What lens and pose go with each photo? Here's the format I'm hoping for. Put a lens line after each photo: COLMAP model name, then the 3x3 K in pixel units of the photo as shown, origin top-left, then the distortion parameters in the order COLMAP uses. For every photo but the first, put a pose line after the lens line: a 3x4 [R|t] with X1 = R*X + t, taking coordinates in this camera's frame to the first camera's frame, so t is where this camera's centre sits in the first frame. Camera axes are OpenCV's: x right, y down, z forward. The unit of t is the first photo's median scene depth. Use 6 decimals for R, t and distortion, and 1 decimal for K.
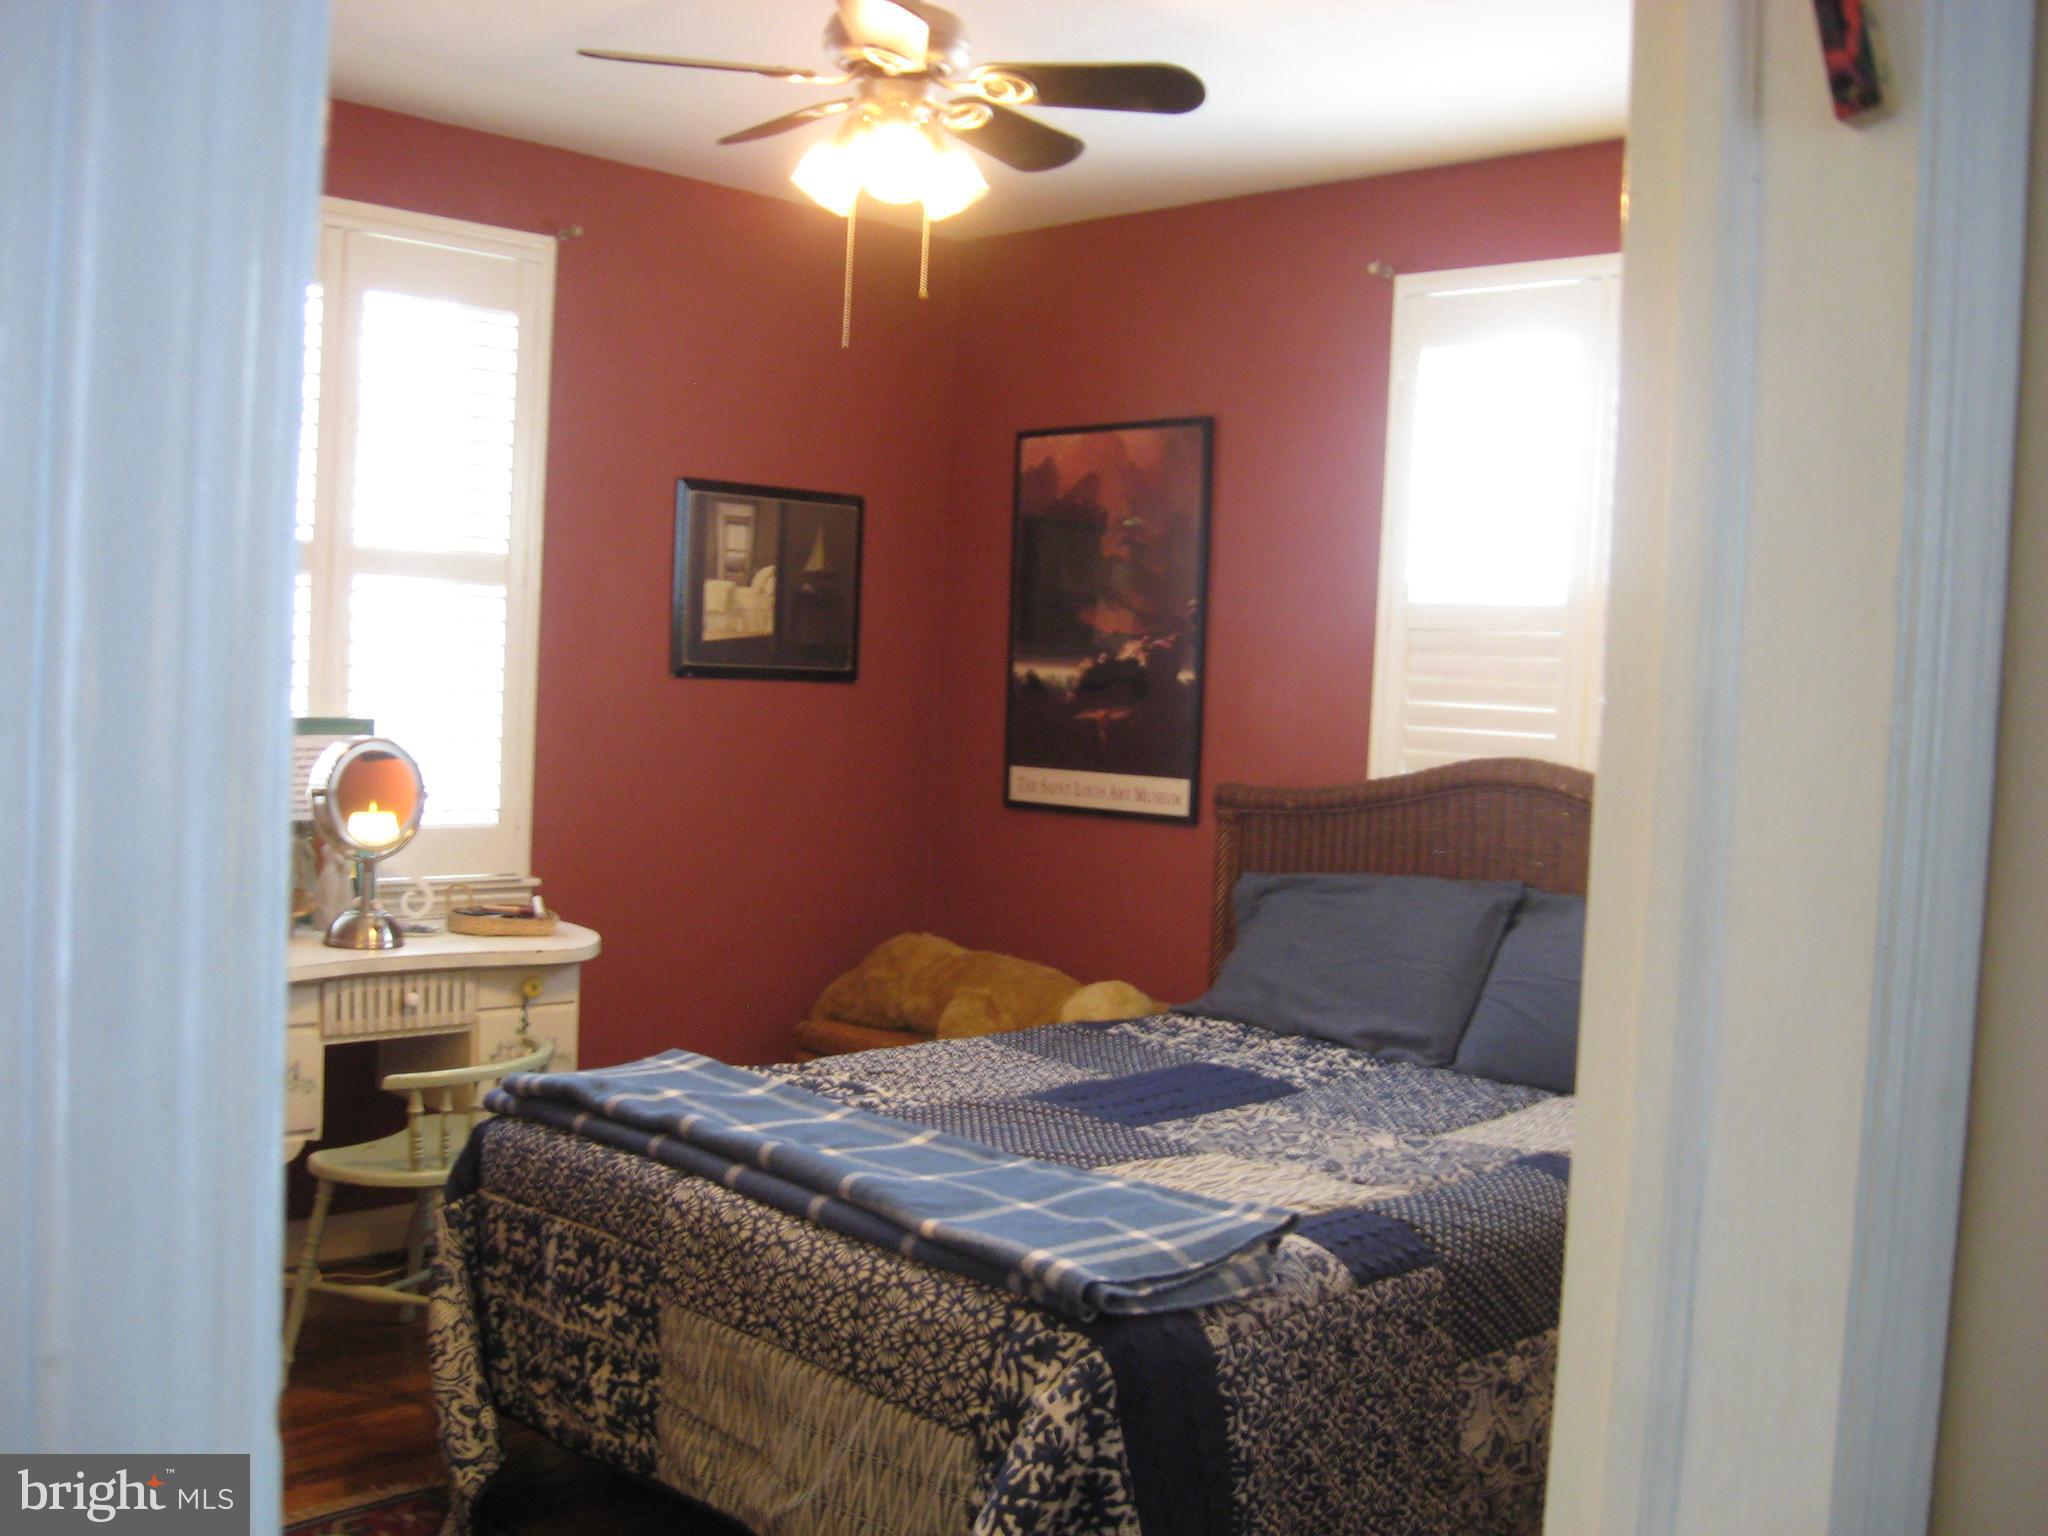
lens RADIAL K [[2125.8, 0, 1012.0], [0, 2125.8, 770.4], [0, 0, 1]] dist [-0.138016, 0.063742]
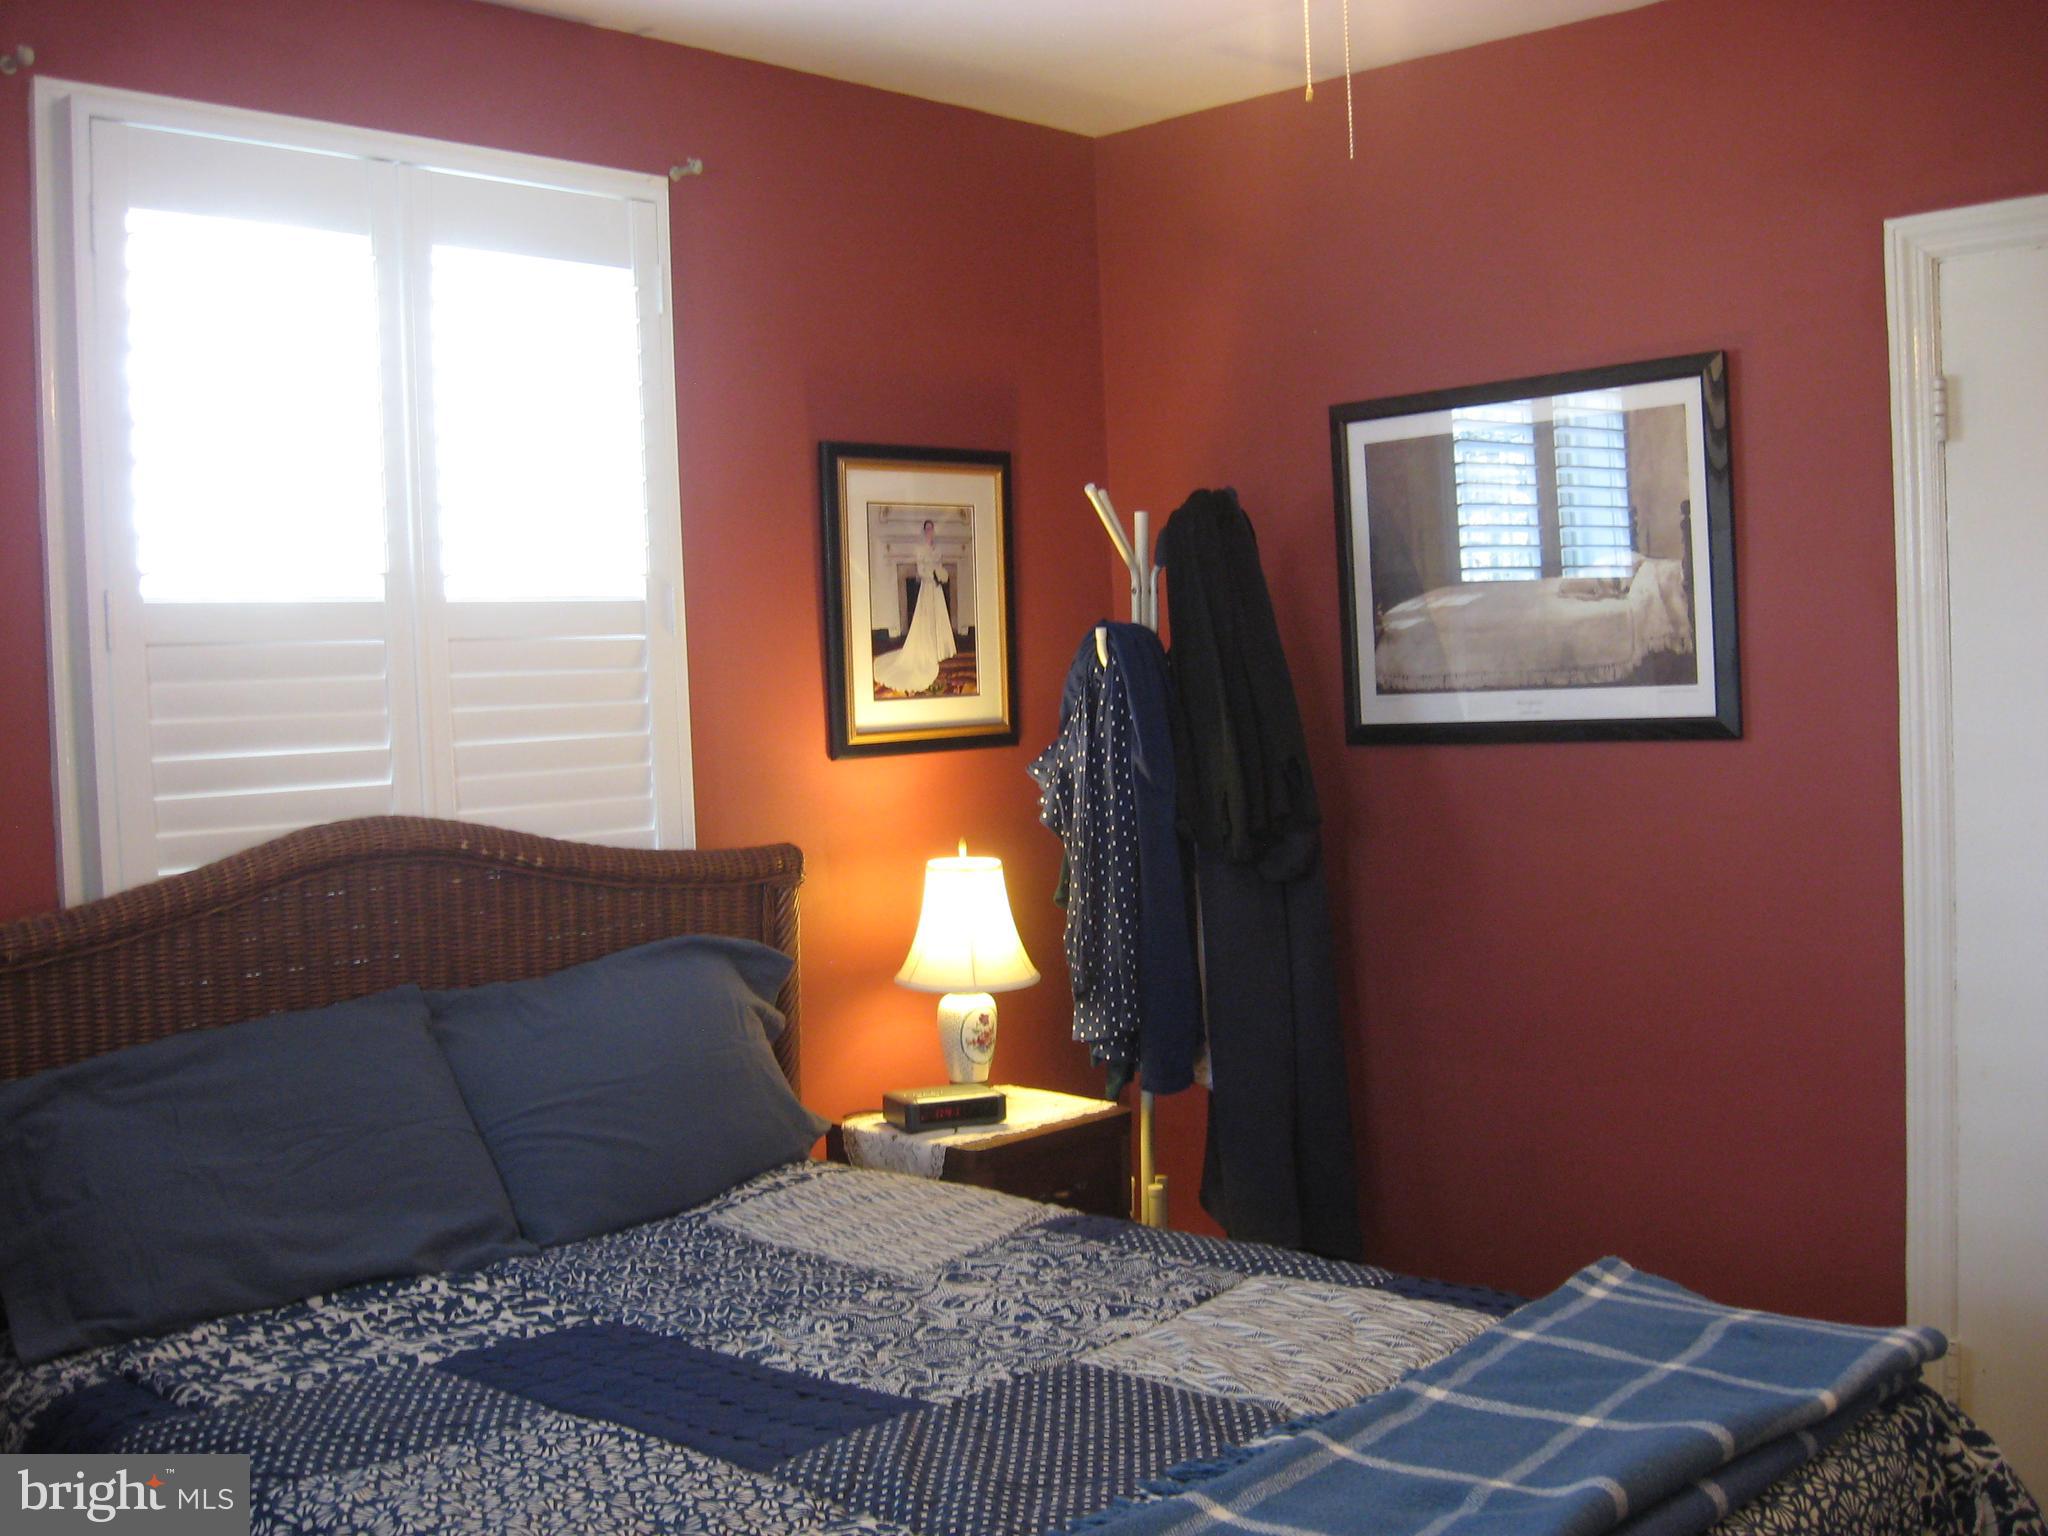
lens RADIAL K [[2125.8, 0, 1012.0], [0, 2125.8, 770.4], [0, 0, 1]] dist [-0.138016, 0.063742]
pose [[-0.026571, -0.082953, 0.996199, -0.584699], [0.087861, 0.992501, 0.084989, -0.077932], [-0.995778, 0.089786, -0.019084, 0.991822]]
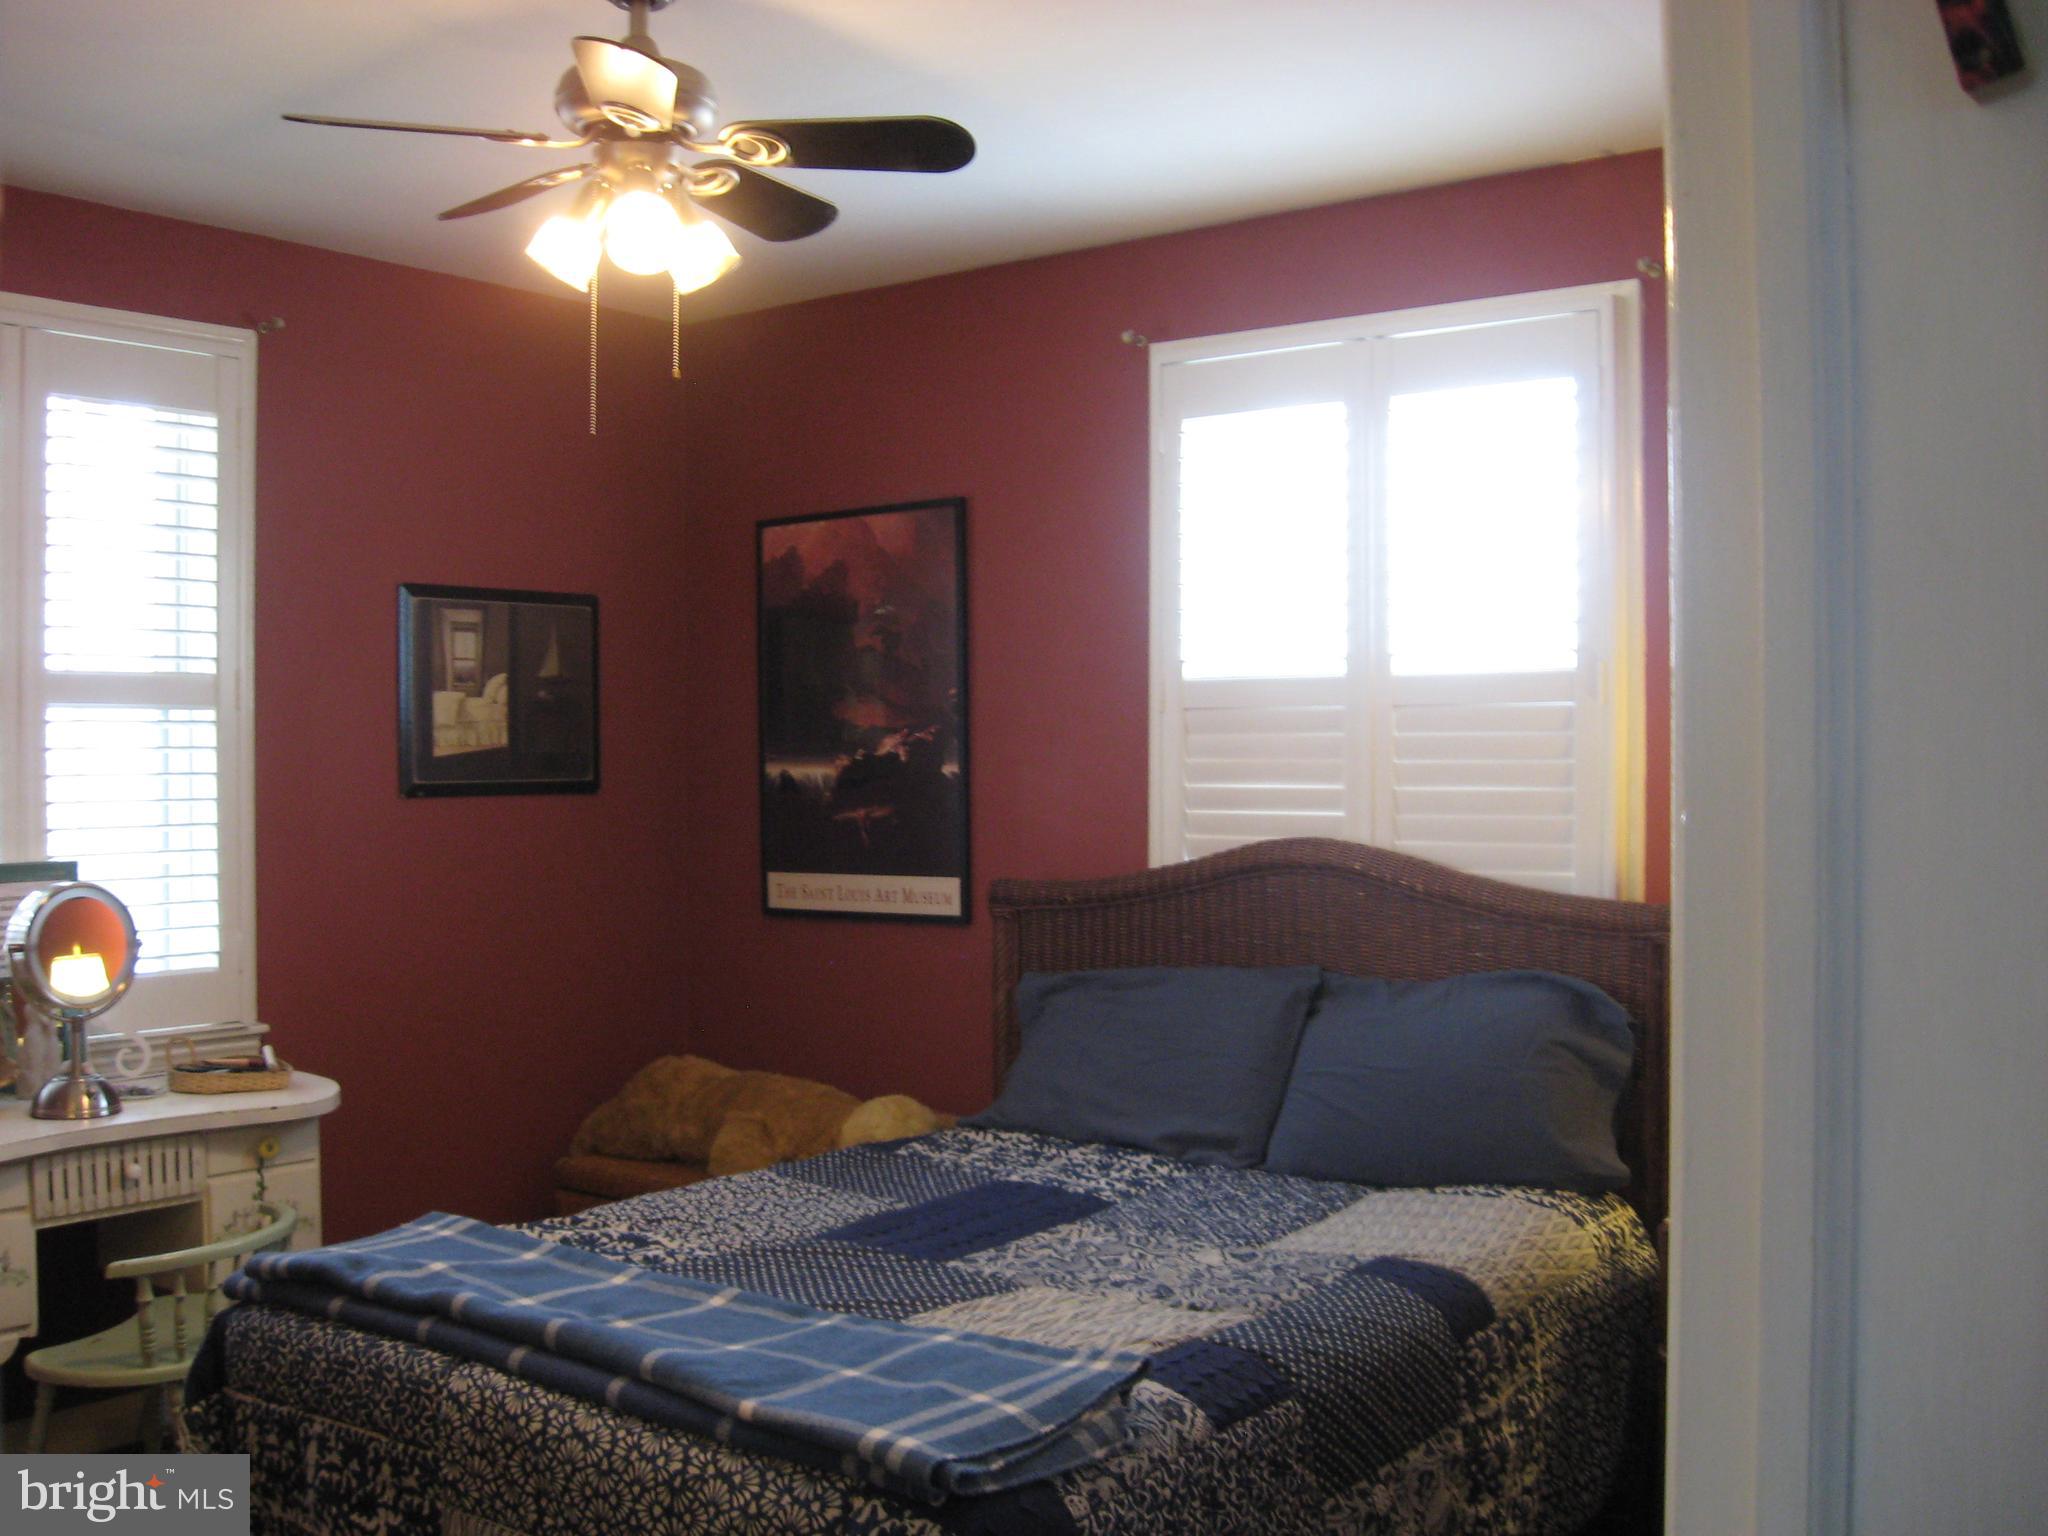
lens RADIAL K [[2125.8, 0, 1012.0], [0, 2125.8, 770.4], [0, 0, 1]] dist [-0.138016, 0.063742]
pose [[0.989928, -0.050268, 0.132344, -0.024705], [0.055474, 0.997813, -0.035949, -0.011671], [-0.130247, 0.042928, 0.990552, 0.073584]]
